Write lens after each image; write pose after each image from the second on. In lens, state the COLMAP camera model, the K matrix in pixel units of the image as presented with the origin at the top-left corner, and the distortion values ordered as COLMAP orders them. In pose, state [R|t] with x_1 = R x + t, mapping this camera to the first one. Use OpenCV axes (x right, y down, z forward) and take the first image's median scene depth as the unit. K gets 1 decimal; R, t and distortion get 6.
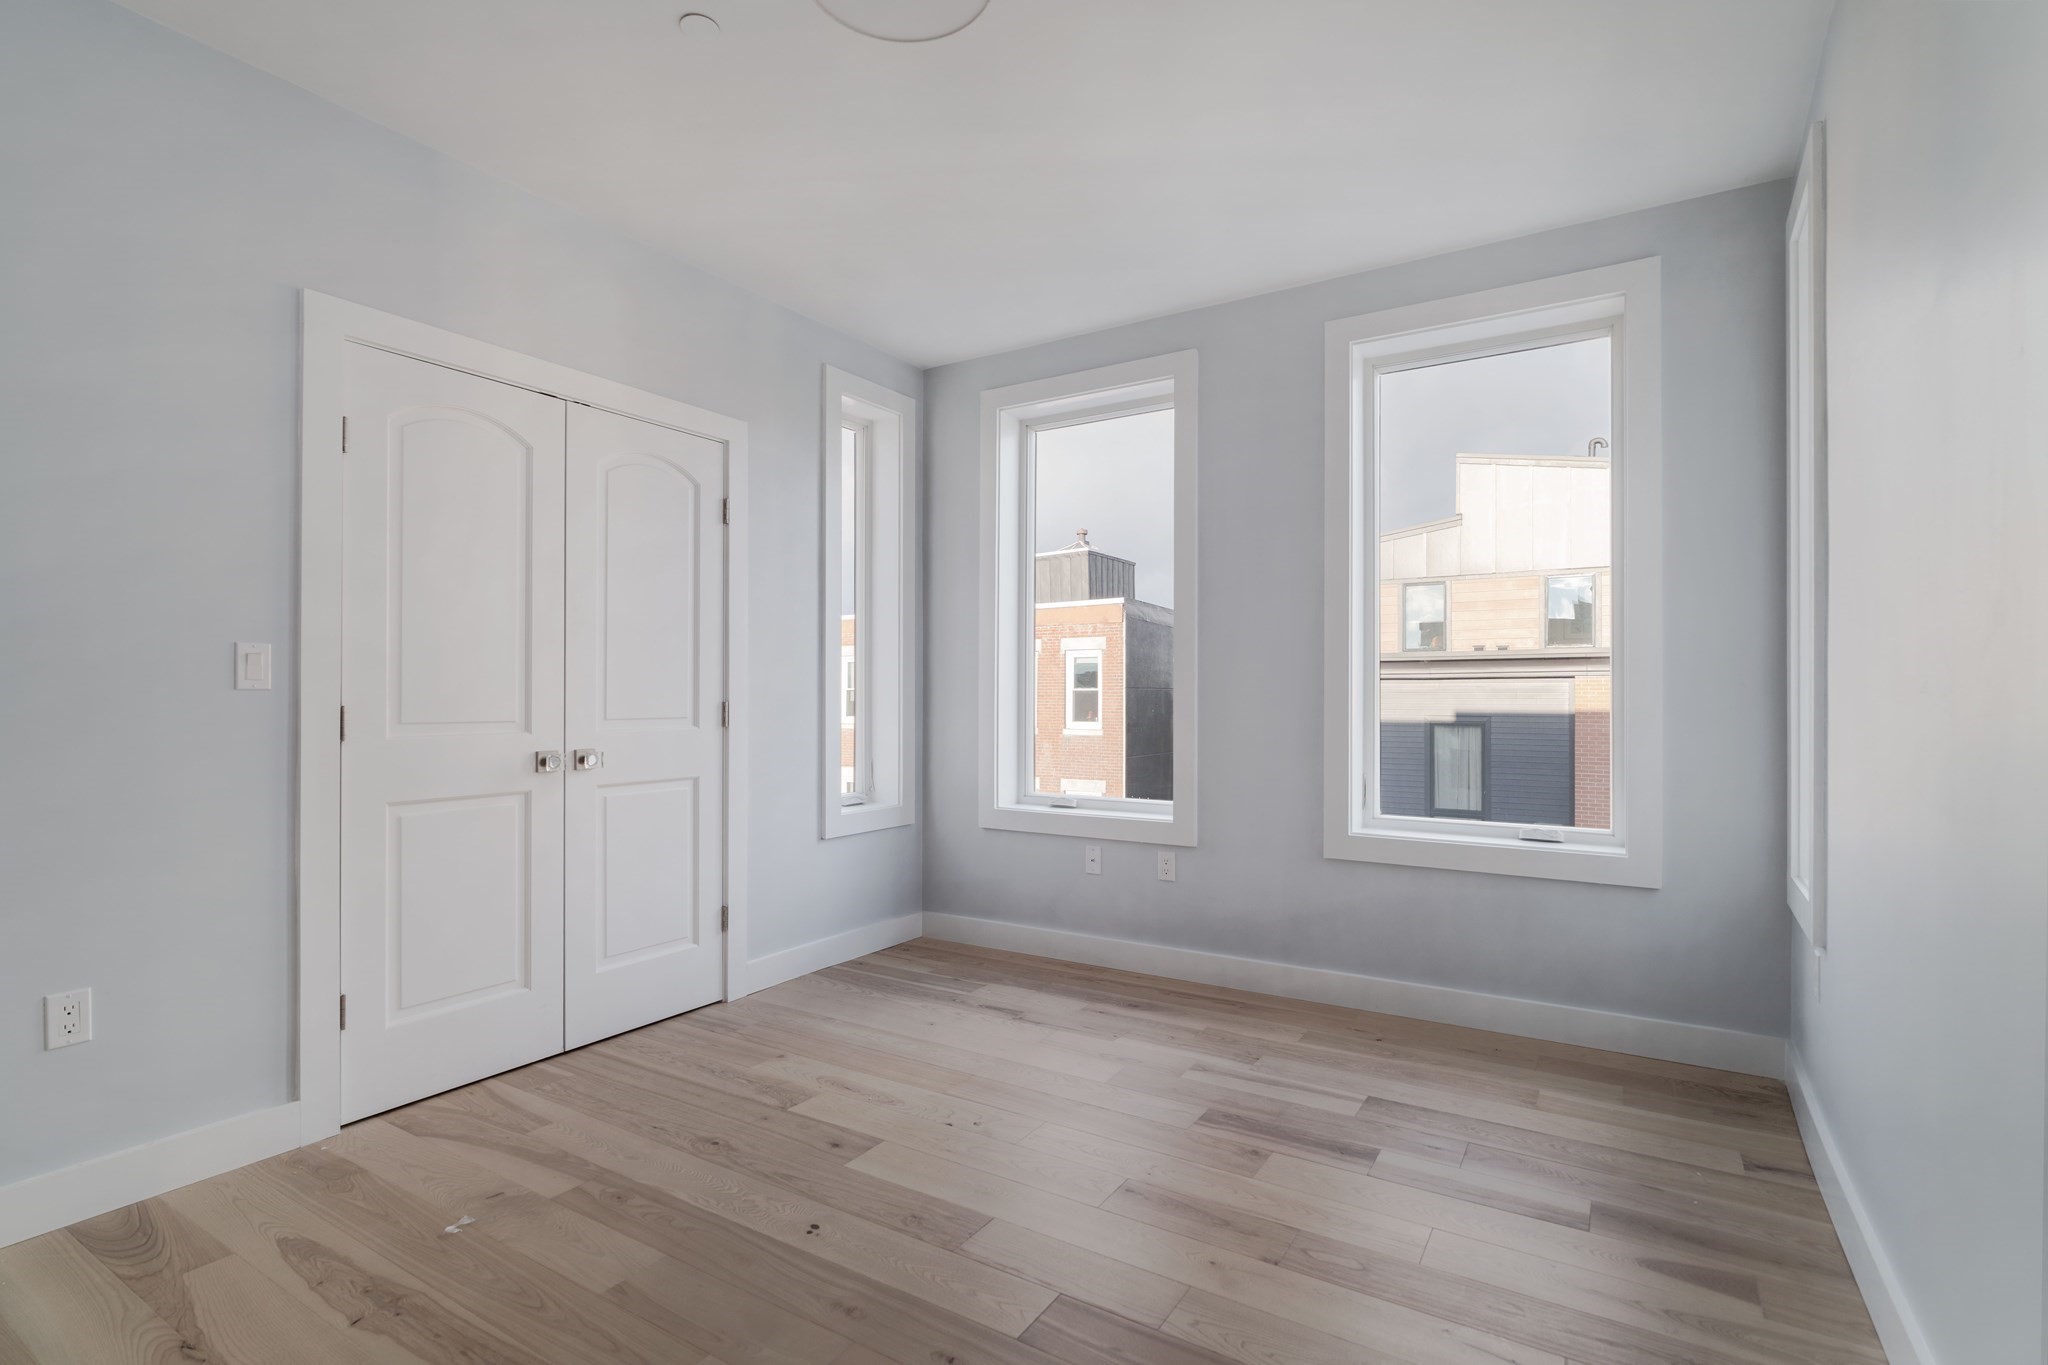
lens RADIAL K [[949.7, 0, 1050.3], [0, 949.7, 688.8], [0, 0, 1]] dist [-0.008950, 0.000733]
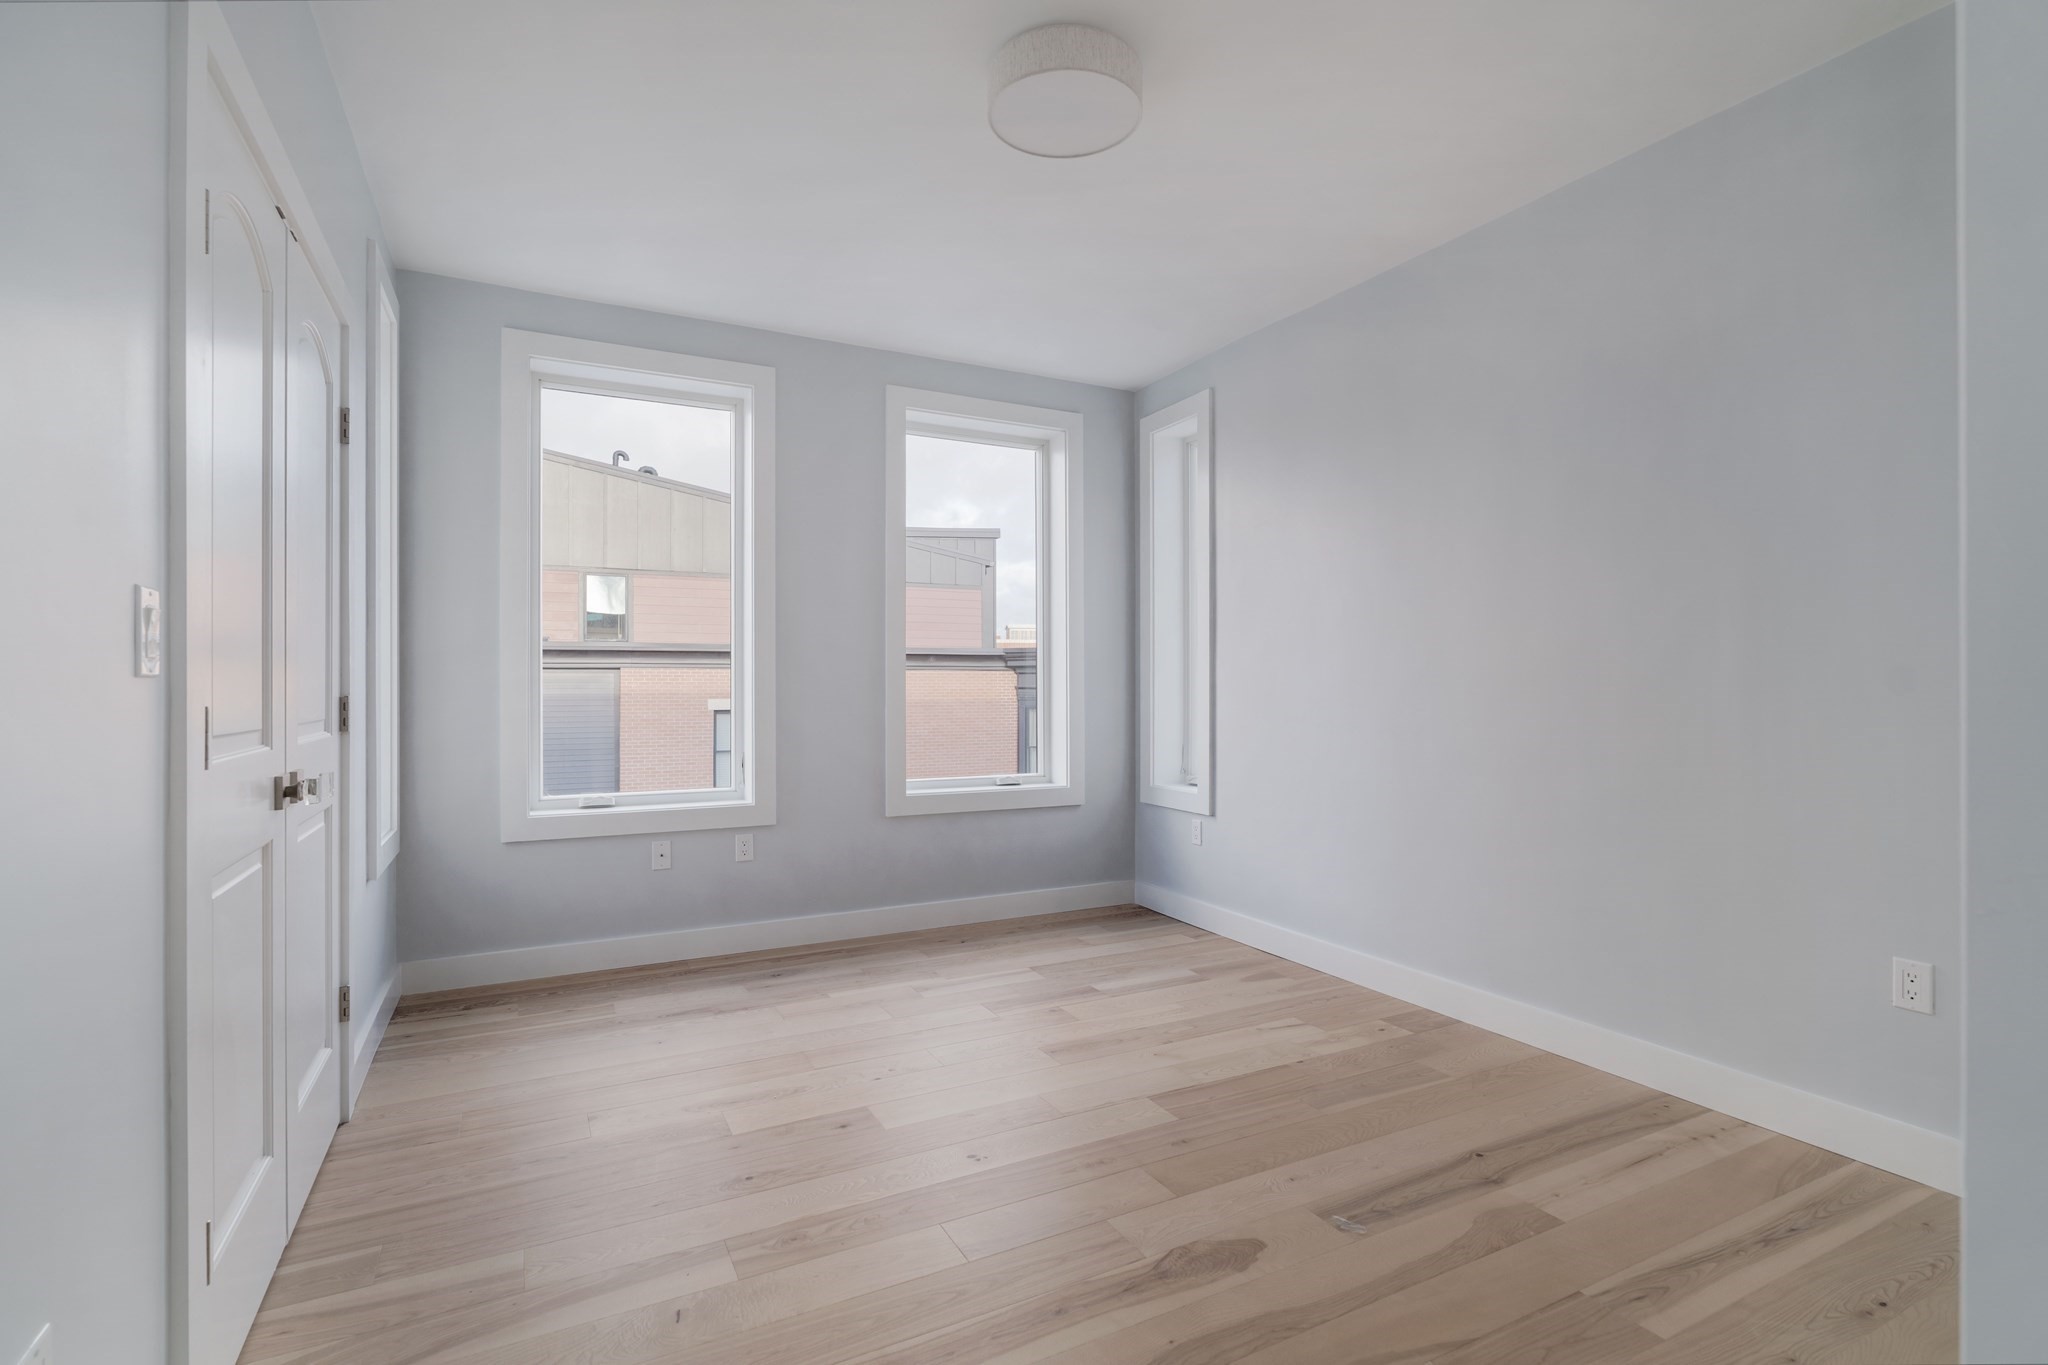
lens RADIAL K [[949.7, 0, 1011.9], [0, 949.7, 679.4], [0, 0, 1]] dist [-0.008950, 0.000733]
pose [[0.522326, 0.004797, 0.852733, -0.679931], [-0.005562, 0.999982, -0.002218, 0.000179], [-0.852728, -0.003584, 0.522343, 0.210732]]
